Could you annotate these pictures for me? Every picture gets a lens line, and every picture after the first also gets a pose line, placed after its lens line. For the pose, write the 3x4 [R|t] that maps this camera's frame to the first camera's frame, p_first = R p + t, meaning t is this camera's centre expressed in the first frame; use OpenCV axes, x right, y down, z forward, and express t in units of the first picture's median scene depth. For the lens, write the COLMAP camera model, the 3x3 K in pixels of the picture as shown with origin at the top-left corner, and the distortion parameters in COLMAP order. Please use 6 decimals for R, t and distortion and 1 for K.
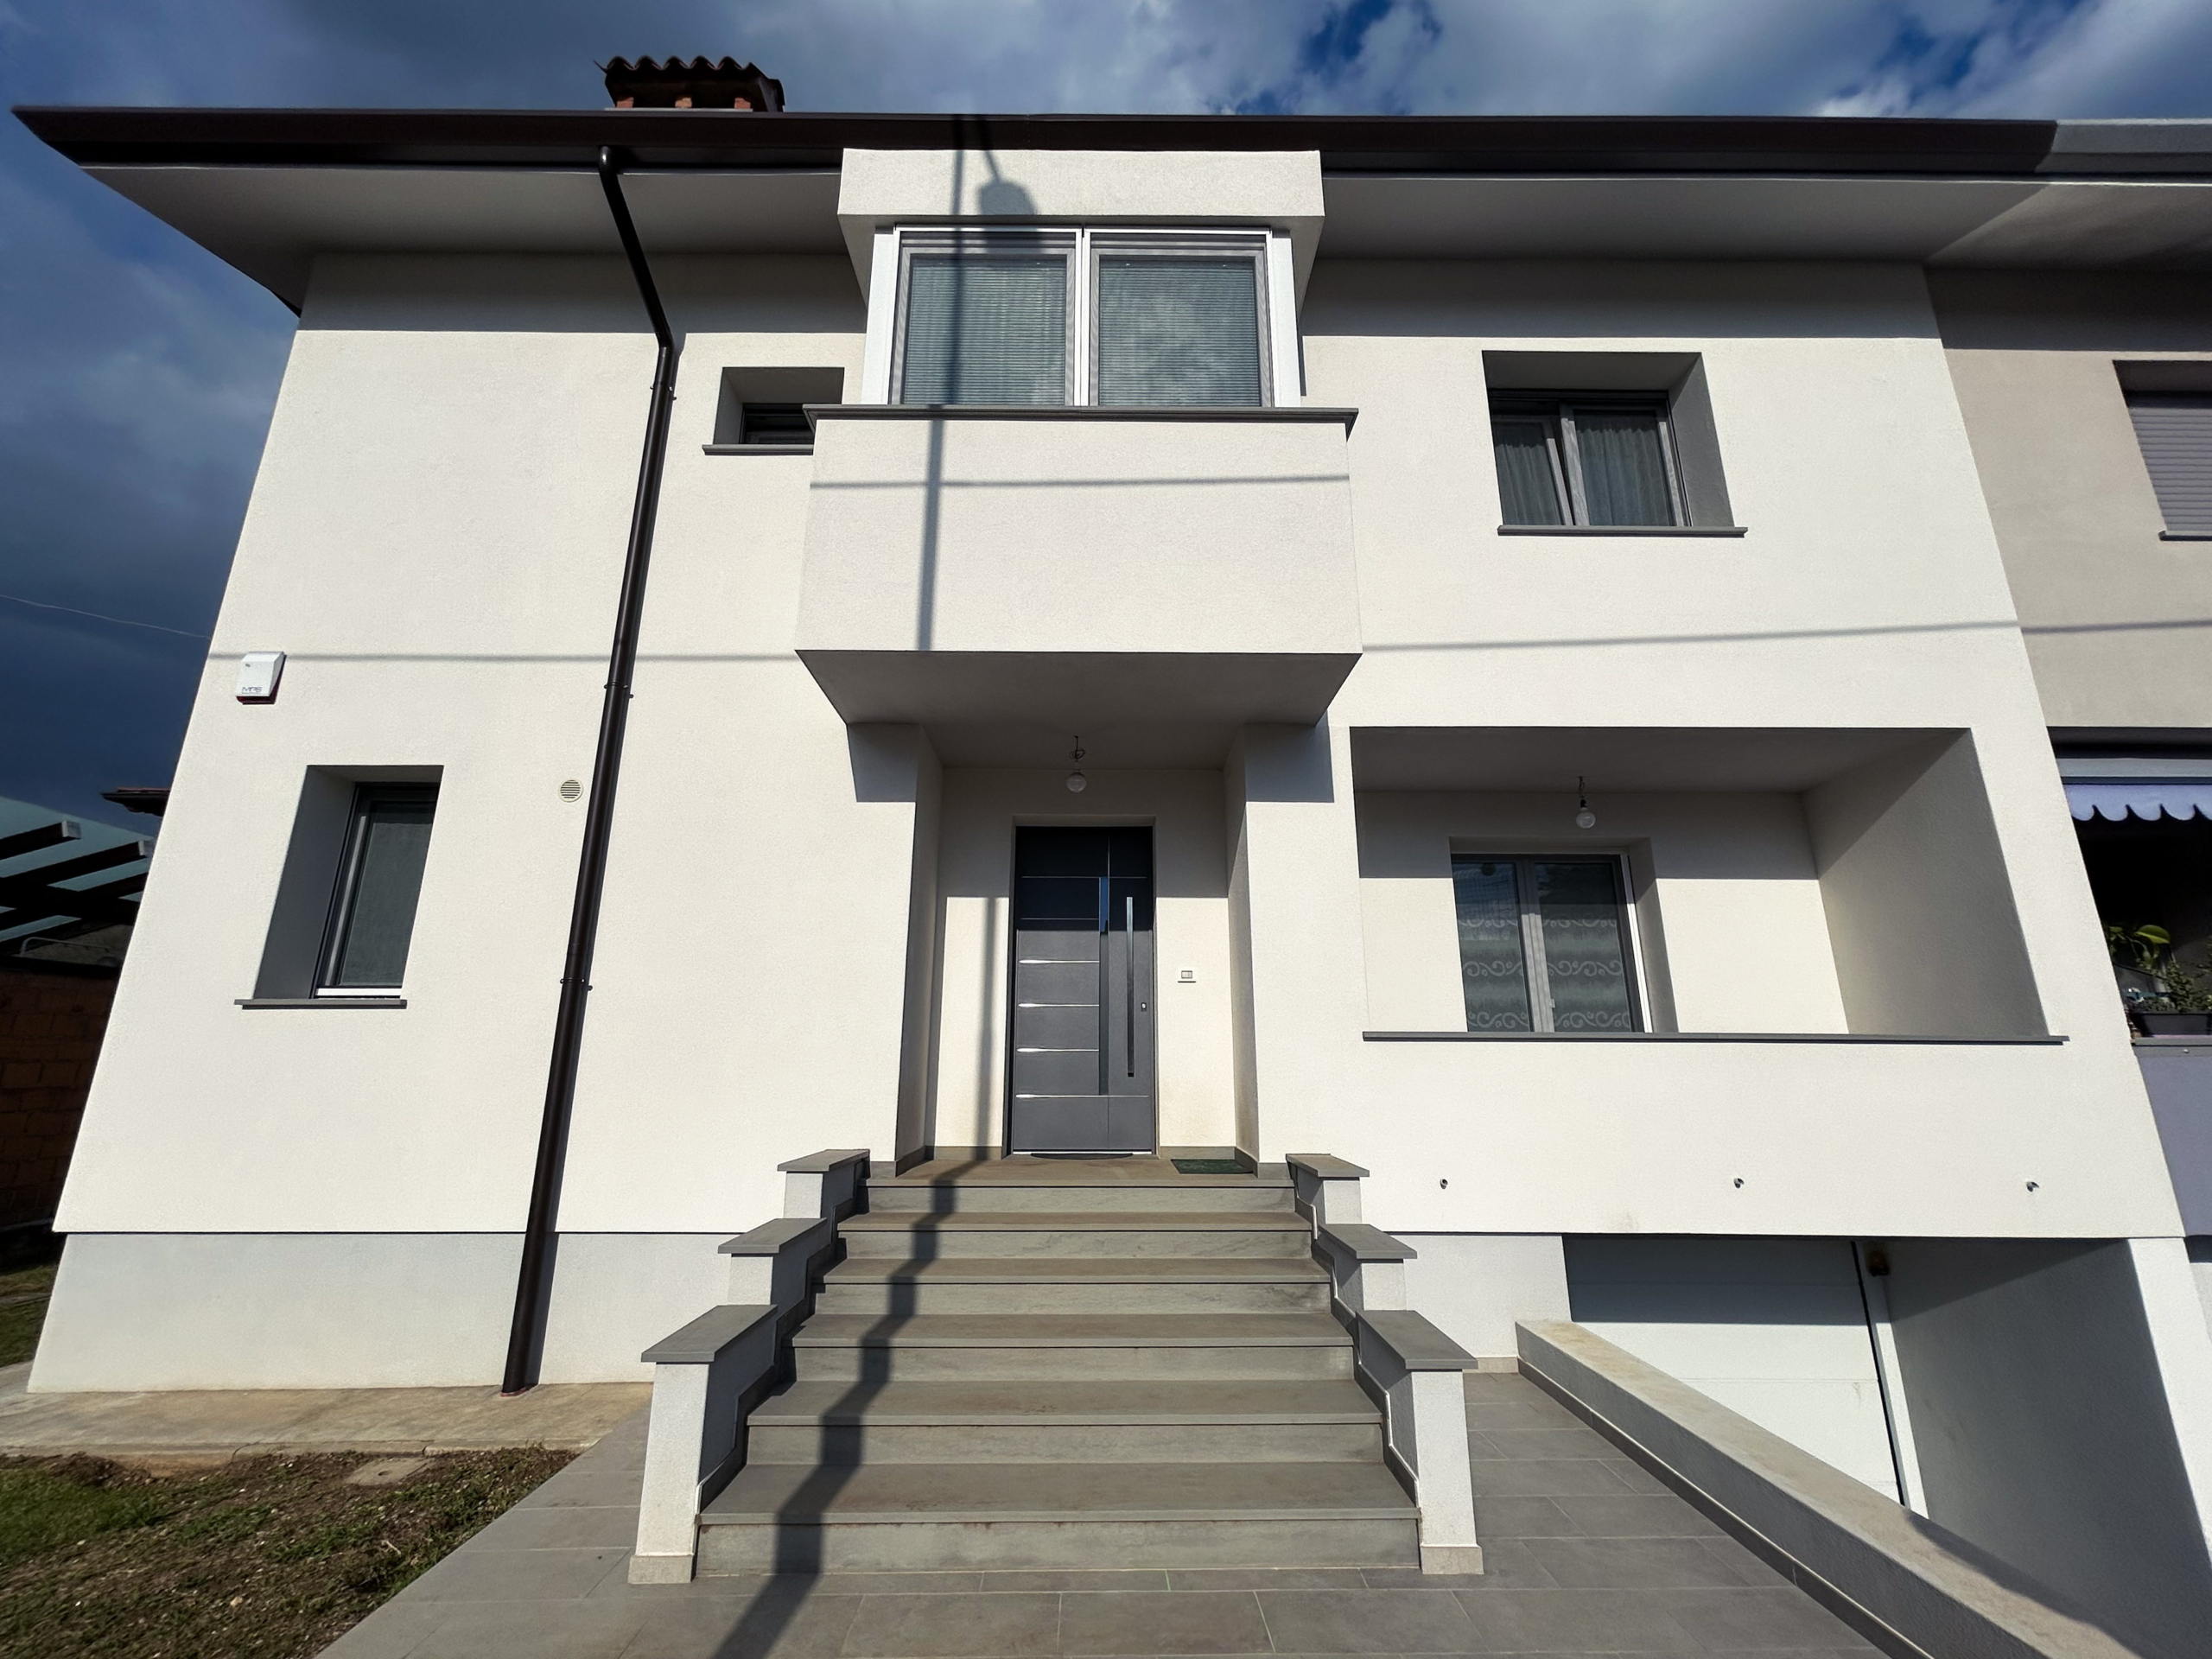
lens RADIAL K [[916.8, 0, 1116.2], [0, 916.8, 834.2], [0, 0, 1]] dist [0.002686, -0.000221]
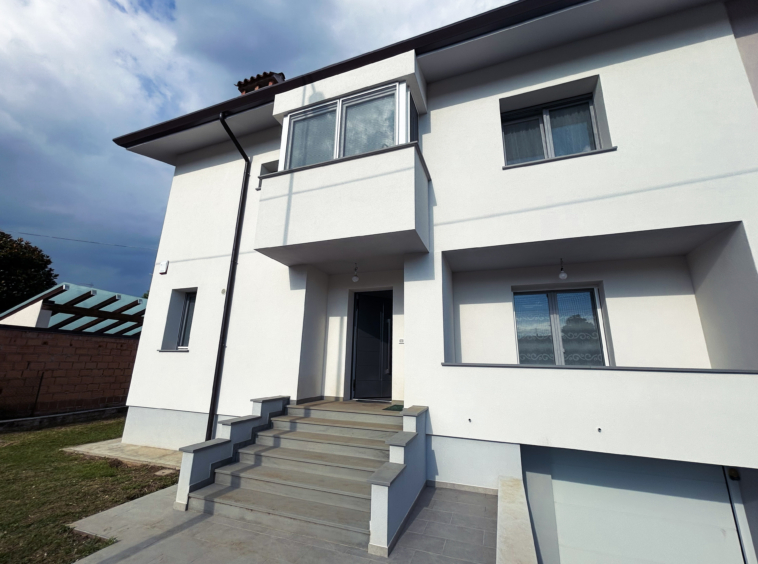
lens RADIAL K [[320.2, 0, 377.7], [0, 320.2, 283.8], [0, 0, 1]] dist [-0.000522, 0.000021]
pose [[0.935035, -0.069360, -0.347704, 0.408969], [0.068404, 0.997544, -0.015040, -0.018128], [0.347894, -0.009722, 0.937484, 0.031907]]
